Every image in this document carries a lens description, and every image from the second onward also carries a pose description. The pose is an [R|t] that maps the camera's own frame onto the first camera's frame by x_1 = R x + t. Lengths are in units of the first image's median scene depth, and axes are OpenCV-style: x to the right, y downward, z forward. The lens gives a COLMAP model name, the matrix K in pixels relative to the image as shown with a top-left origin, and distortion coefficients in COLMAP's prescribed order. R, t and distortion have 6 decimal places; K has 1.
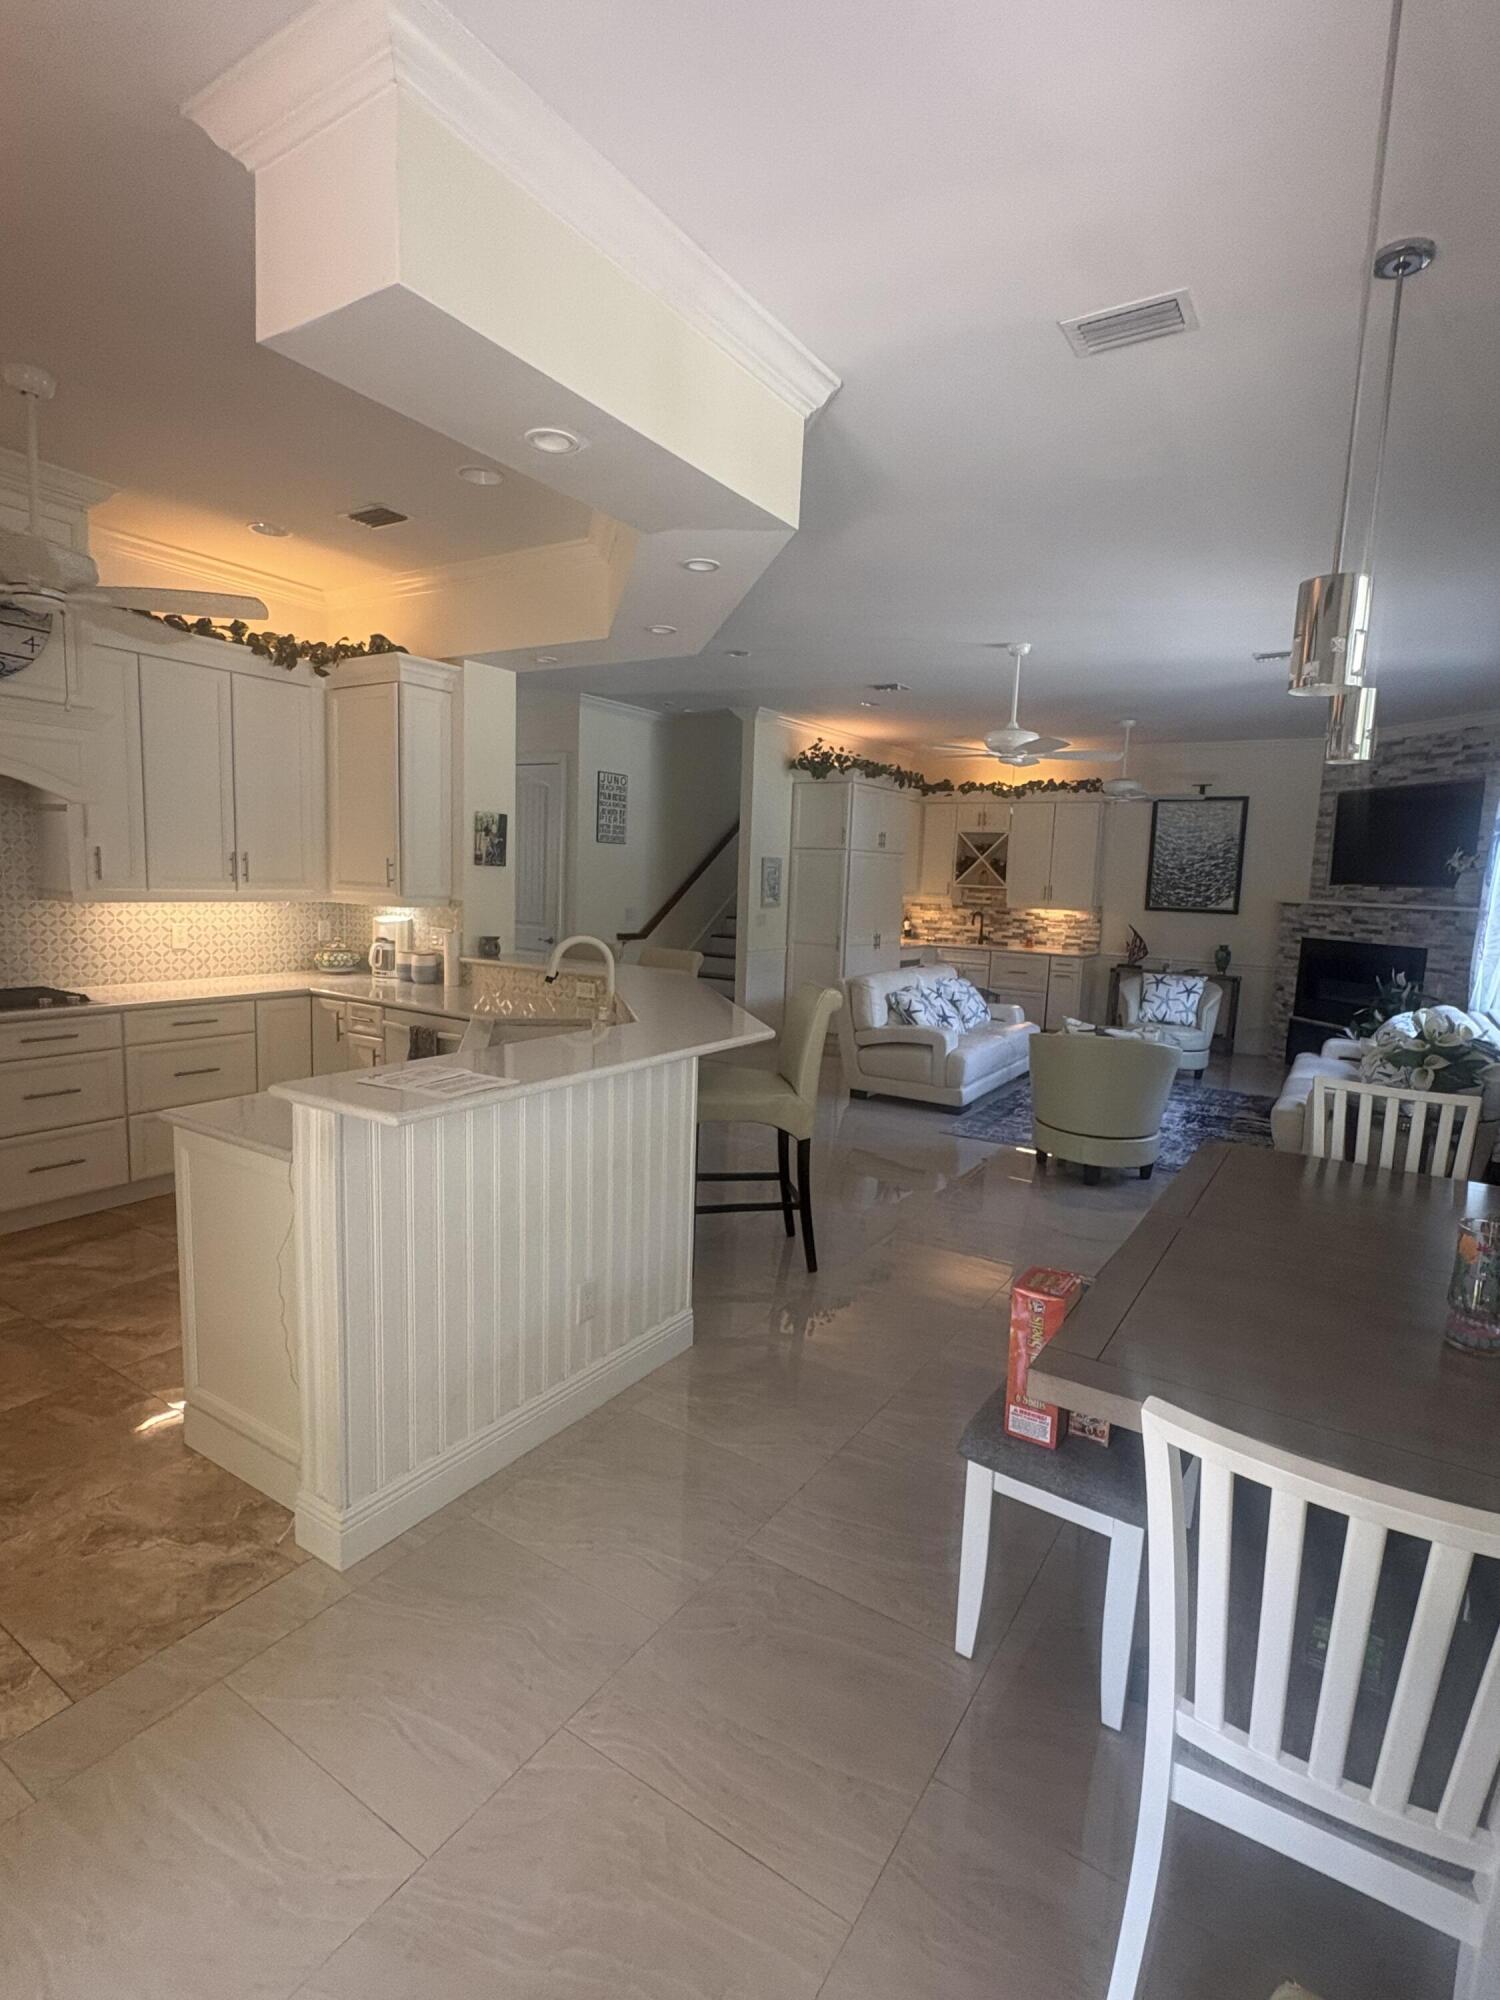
lens RADIAL K [[967.4, 0, 750.0], [0, 967.4, 1000.0], [0, 0, 1]] dist [0.003245, 0.000837]
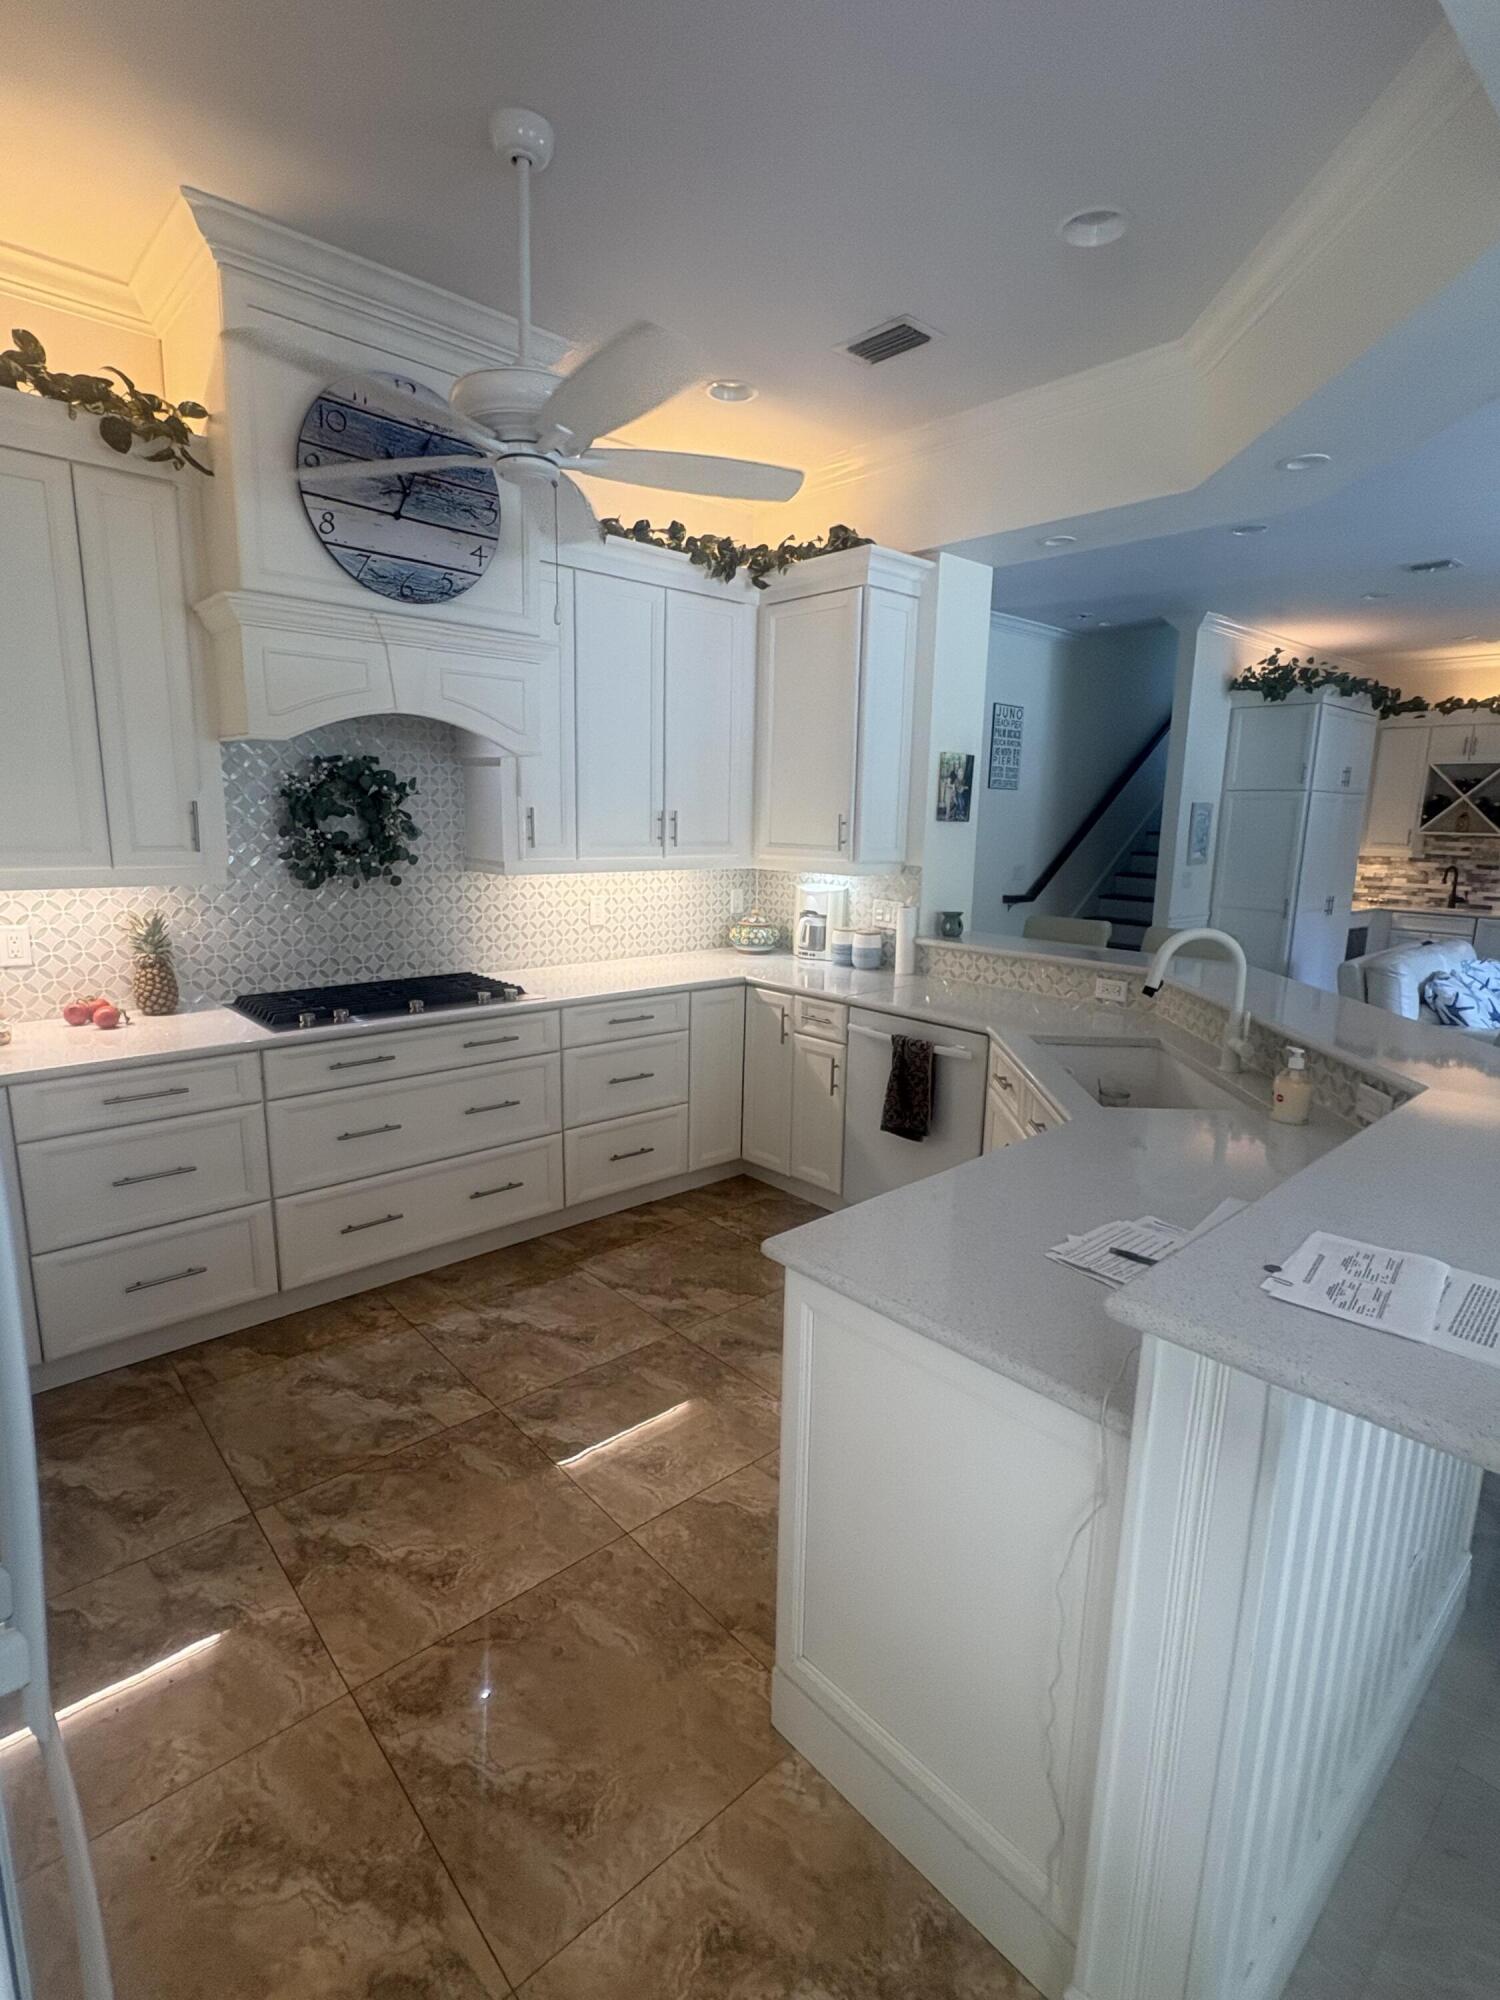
lens RADIAL K [[954.1, 0, 750.0], [0, 954.1, 1000.0], [0, 0, 1]] dist [0.002461, 0.000187]
pose [[0.967417, 0.032084, -0.251147, -0.233310], [-0.017777, 0.998098, 0.059030, -0.037506], [0.252563, -0.052641, 0.966147, 0.204870]]
